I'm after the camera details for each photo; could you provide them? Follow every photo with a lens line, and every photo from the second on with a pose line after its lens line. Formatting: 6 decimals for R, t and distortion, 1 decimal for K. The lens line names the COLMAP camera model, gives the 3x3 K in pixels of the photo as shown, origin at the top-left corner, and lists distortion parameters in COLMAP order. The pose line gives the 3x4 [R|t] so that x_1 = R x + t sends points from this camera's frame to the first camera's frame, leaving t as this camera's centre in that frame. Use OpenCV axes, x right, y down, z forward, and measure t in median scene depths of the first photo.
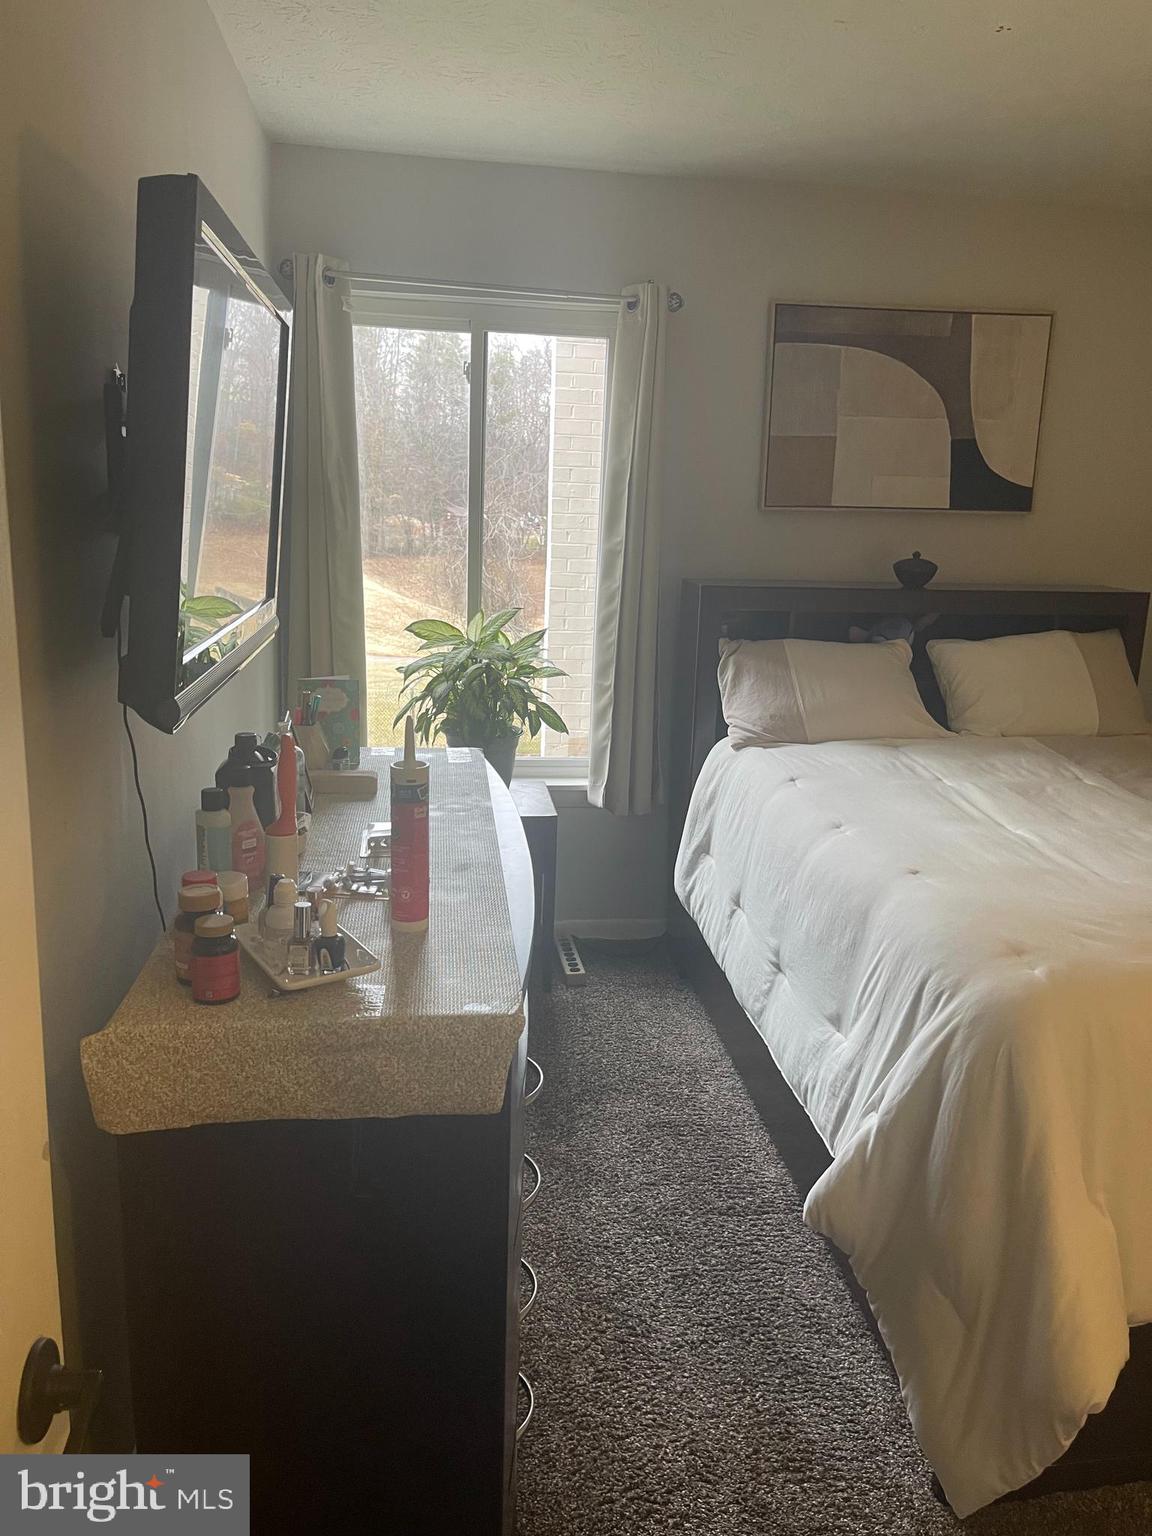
lens RADIAL K [[1183.7, 0, 575.7], [0, 1183.7, 760.7], [0, 0, 1]] dist [0.037378, -0.040868]
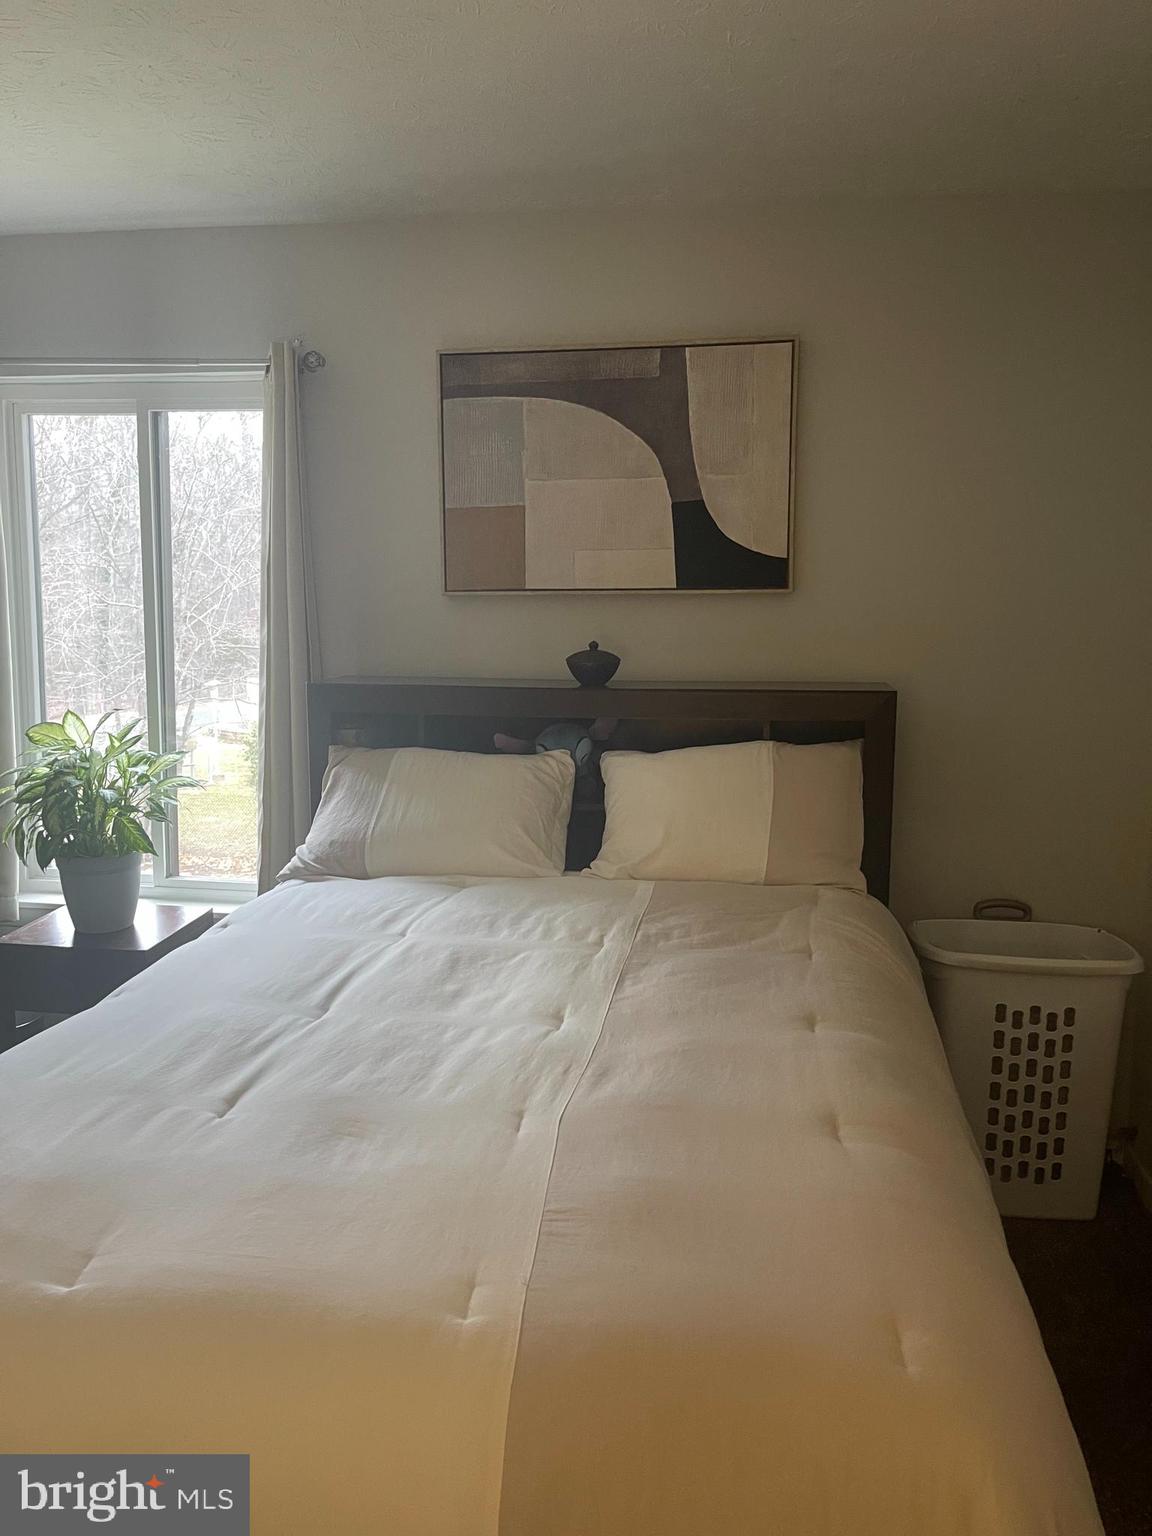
lens RADIAL K [[1183.7, 0, 576.0], [0, 1183.7, 777.2], [0, 0, 1]] dist [0.037378, -0.040868]
pose [[0.951770, 0.020710, -0.306114, 0.516104], [-0.040072, 0.997564, -0.057102, -0.037915], [0.304185, 0.066615, 0.950281, 0.238238]]
